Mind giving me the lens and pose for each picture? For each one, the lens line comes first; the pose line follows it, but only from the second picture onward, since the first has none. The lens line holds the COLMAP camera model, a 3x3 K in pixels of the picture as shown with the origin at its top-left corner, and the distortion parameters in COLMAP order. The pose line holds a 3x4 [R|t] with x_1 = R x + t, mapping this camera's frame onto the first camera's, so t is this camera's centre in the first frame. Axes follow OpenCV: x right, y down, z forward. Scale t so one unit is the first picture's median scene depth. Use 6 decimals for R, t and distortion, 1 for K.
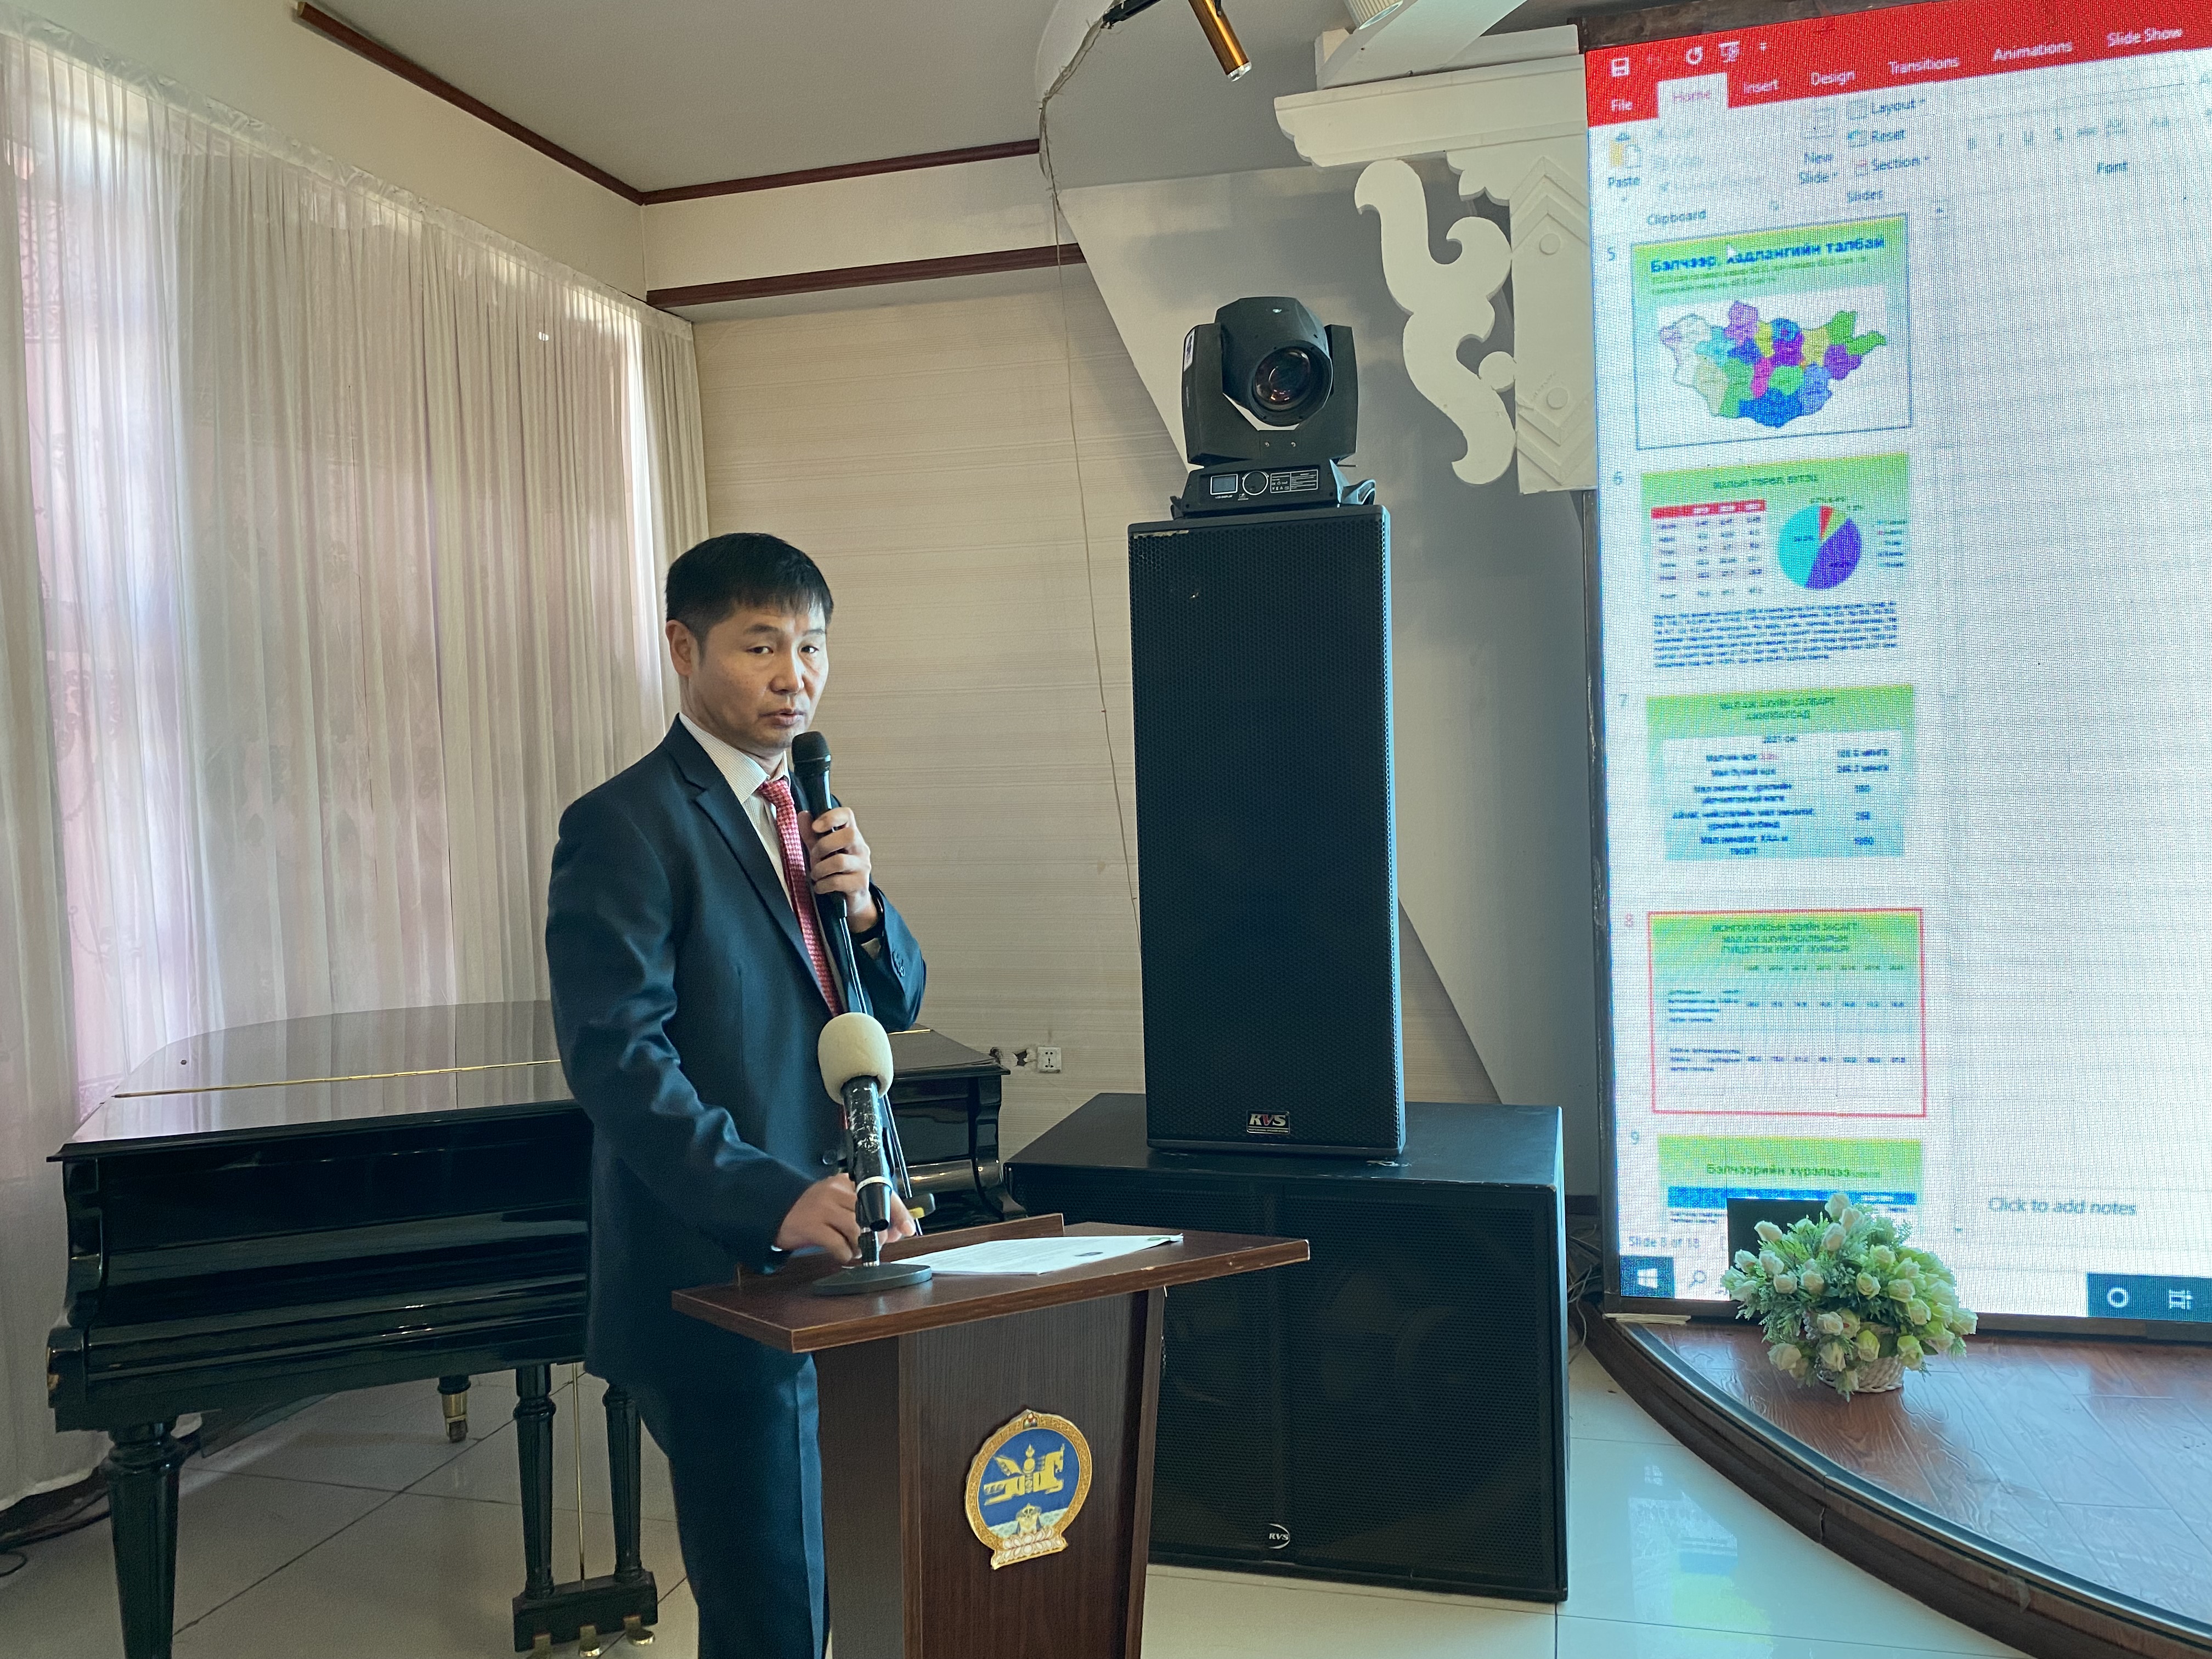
lens RADIAL K [[1672.8, 0, 1107.5], [0, 1672.8, 821.4], [0, 0, 1]] dist [0.022011, -0.019982]
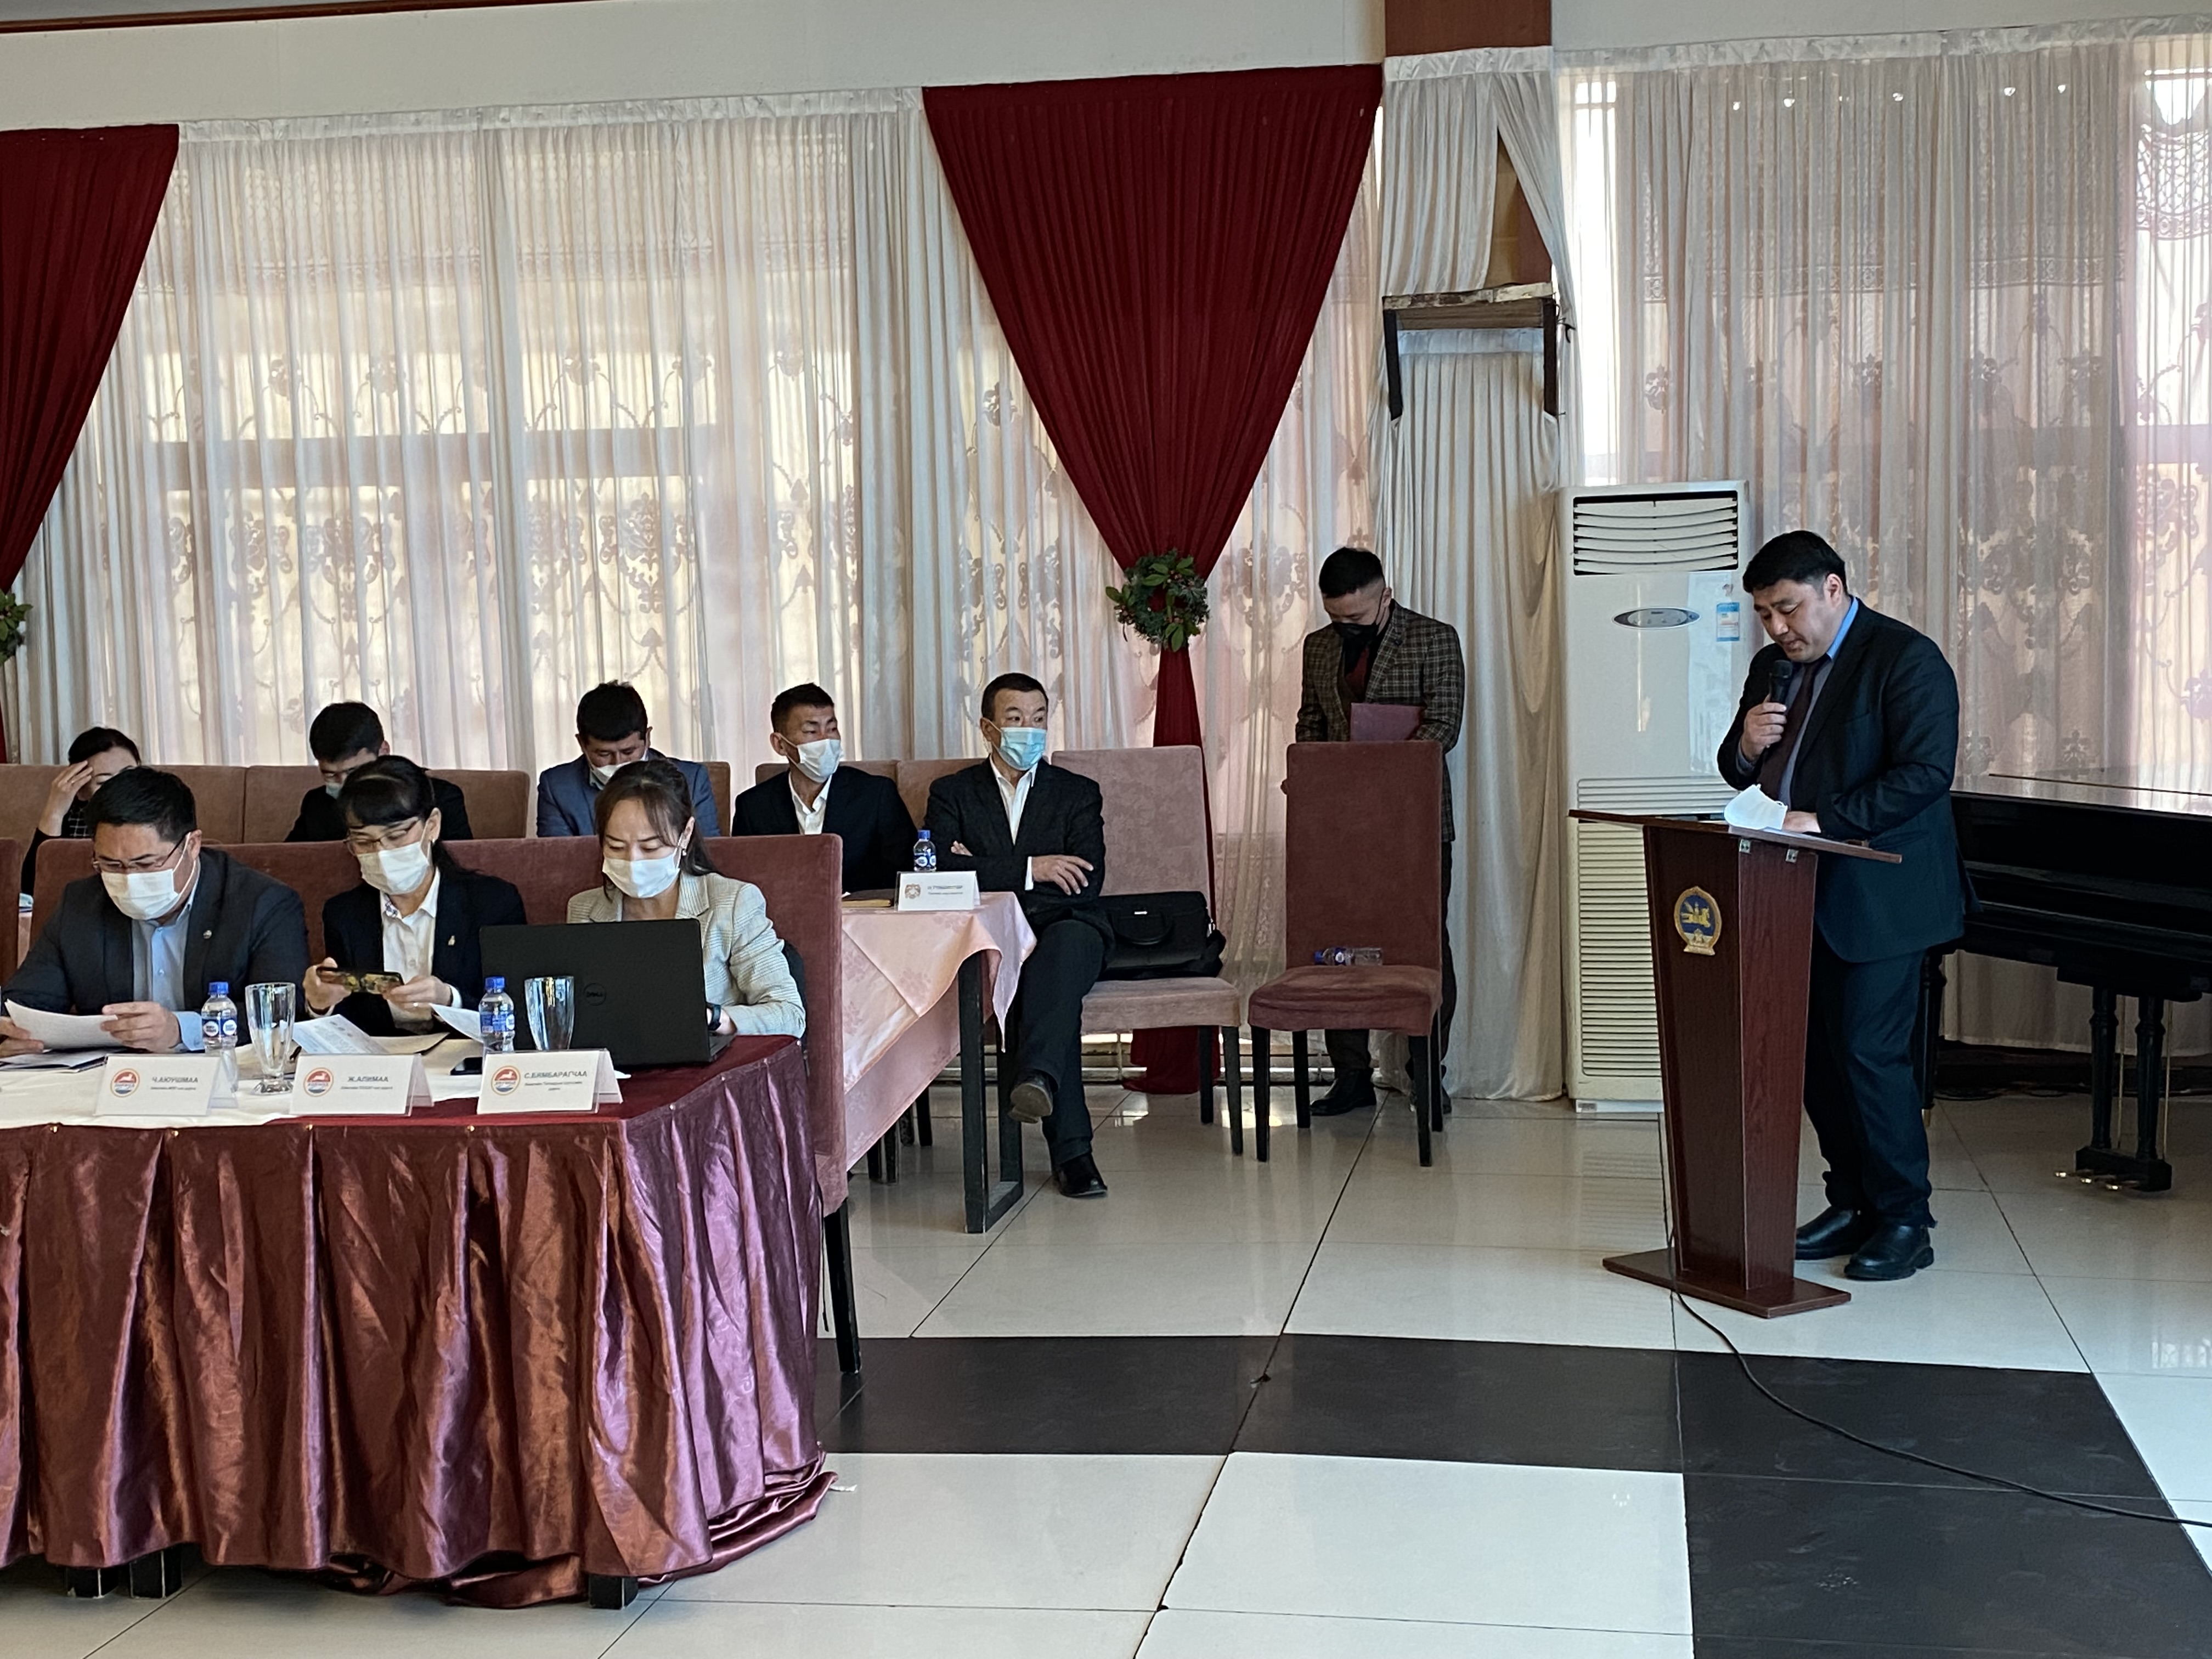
lens RADIAL K [[2823.6, 0, 1106.9], [0, 2823.6, 835.3], [0, 0, 1]] dist [0.043034, 0.000000]
pose [[0.102813, 0.122173, -0.987169, 1.498927], [-0.016858, 0.992500, 0.121077, -0.070424], [0.994558, 0.004193, 0.104101, -0.082886]]
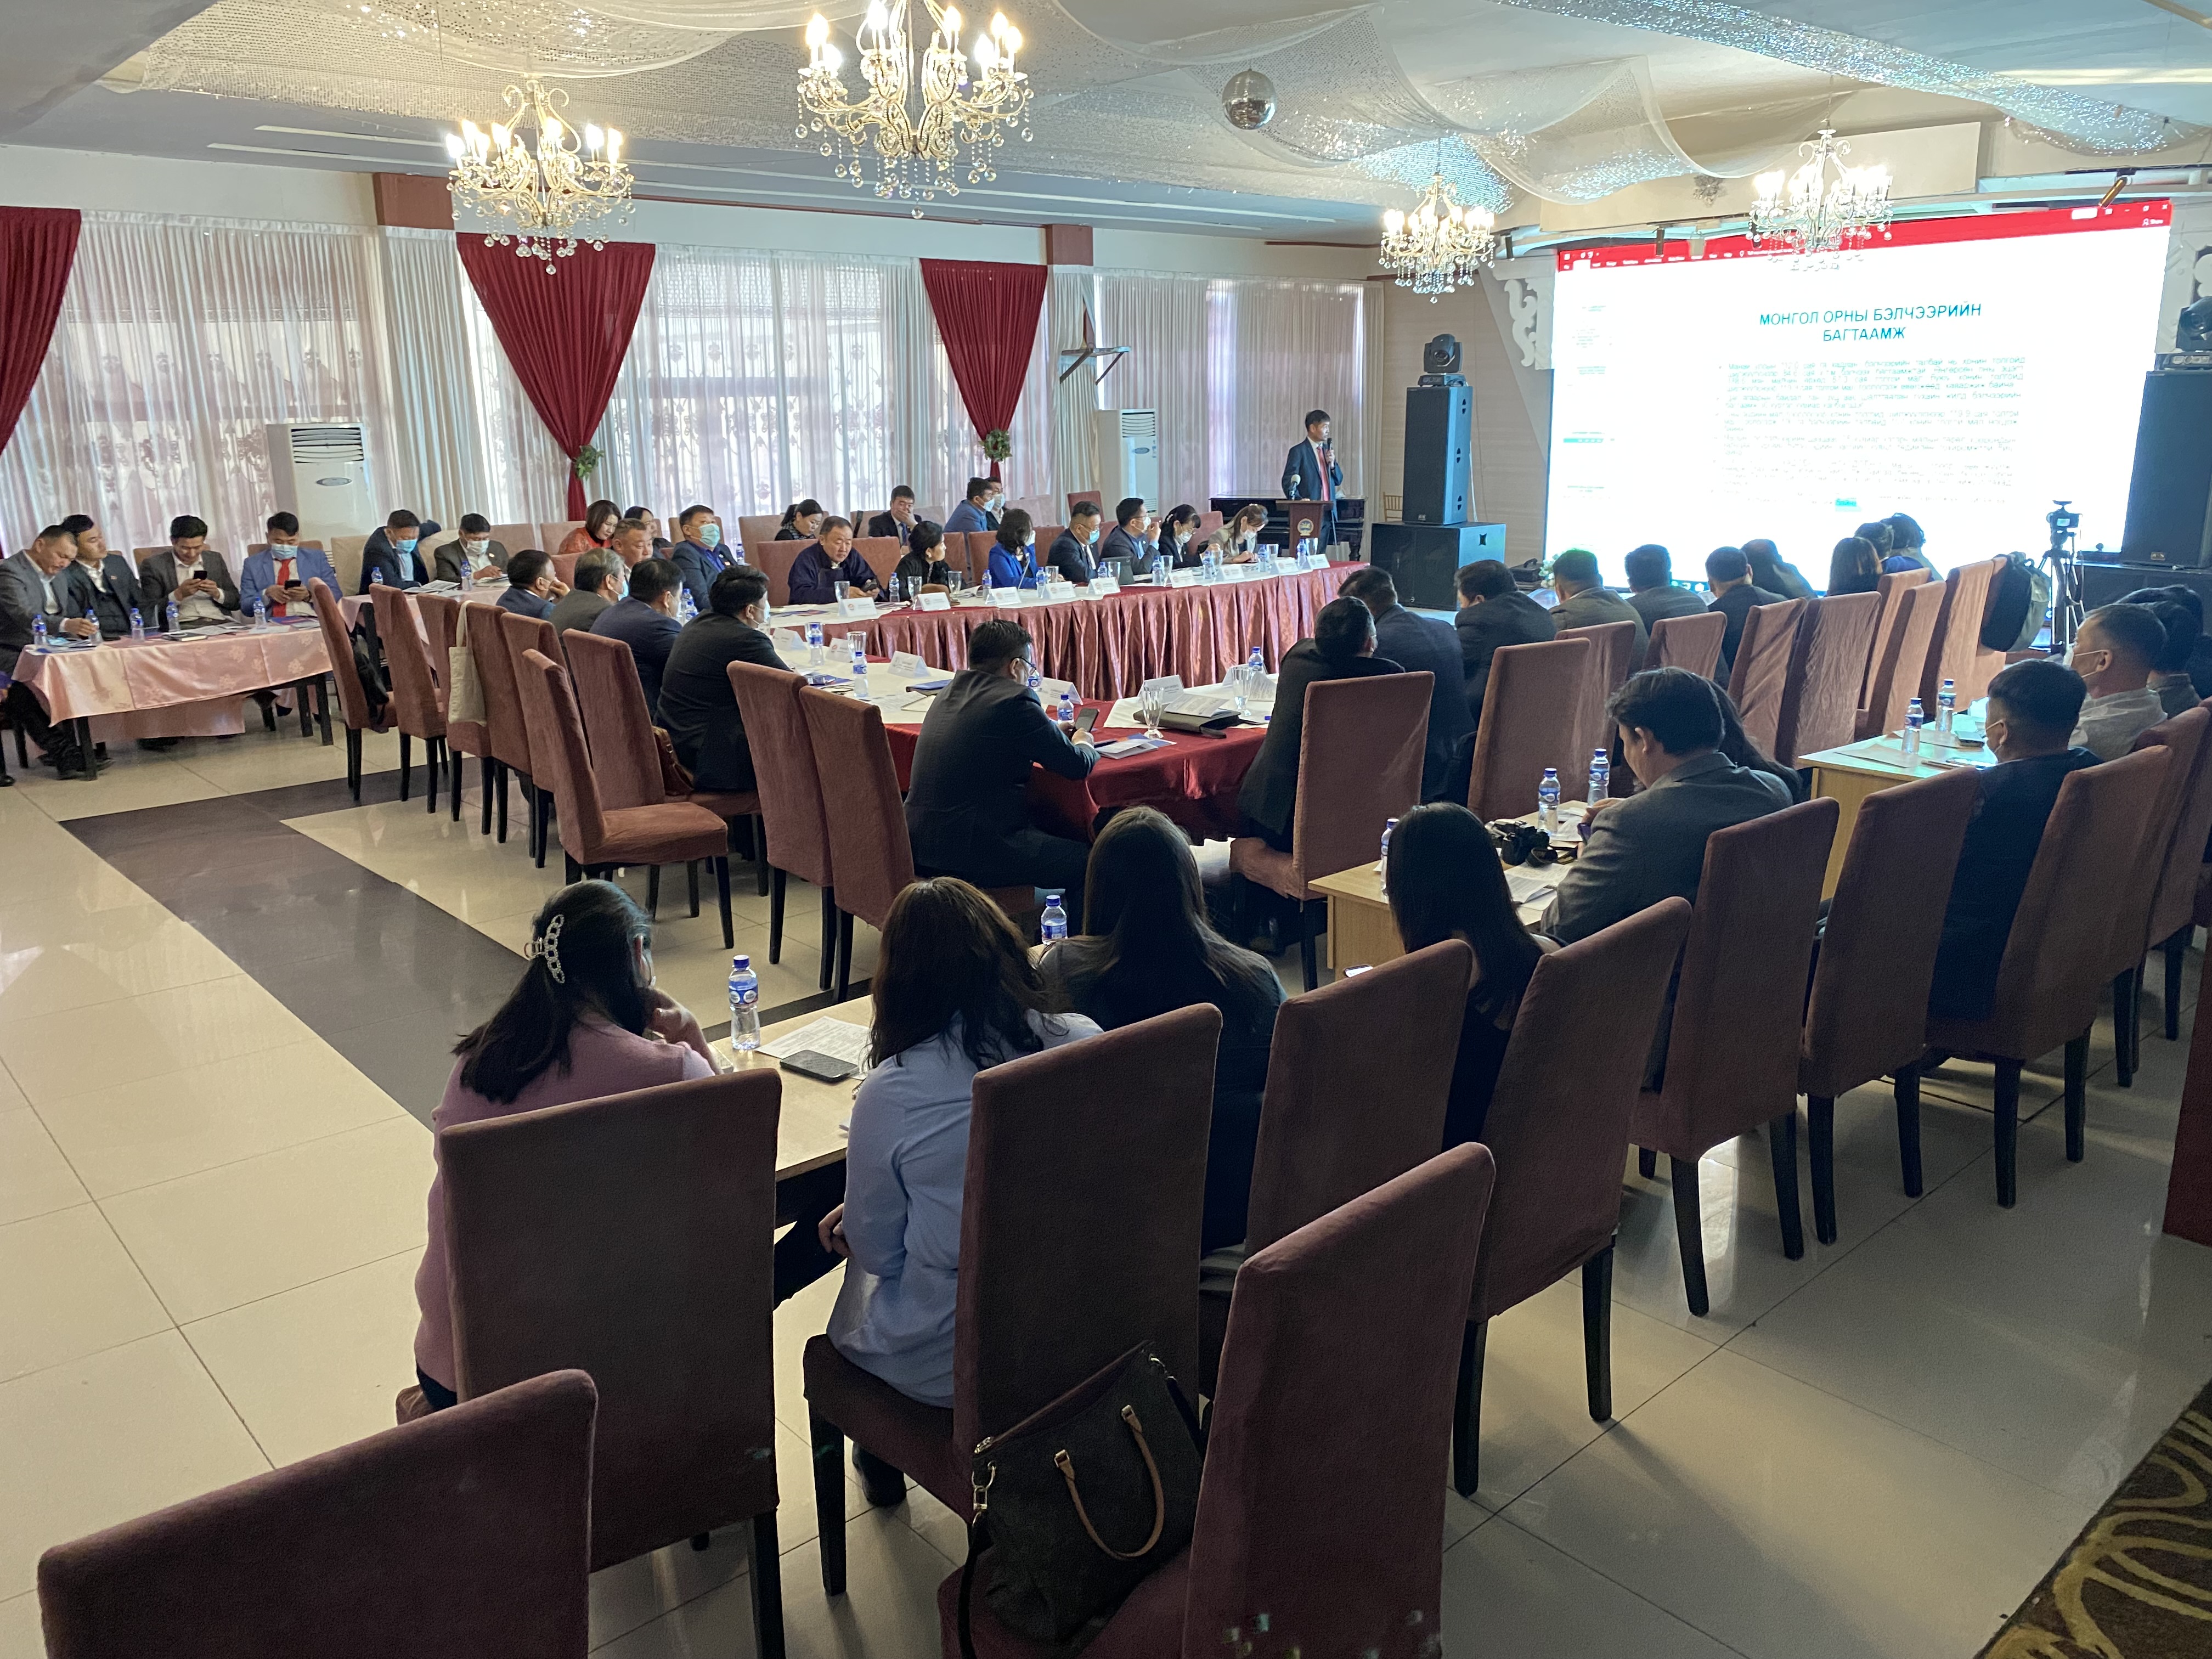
lens RADIAL K [[1672.8, 0, 1109.8], [0, 1672.8, 831.9], [0, 0, 1]] dist [0.022011, -0.019982]
pose [[0.835612, 0.161896, -0.524922, 1.714080], [-0.036467, 0.969824, 0.241062, -0.060415], [0.548109, -0.182292, 0.816300, -3.048756]]
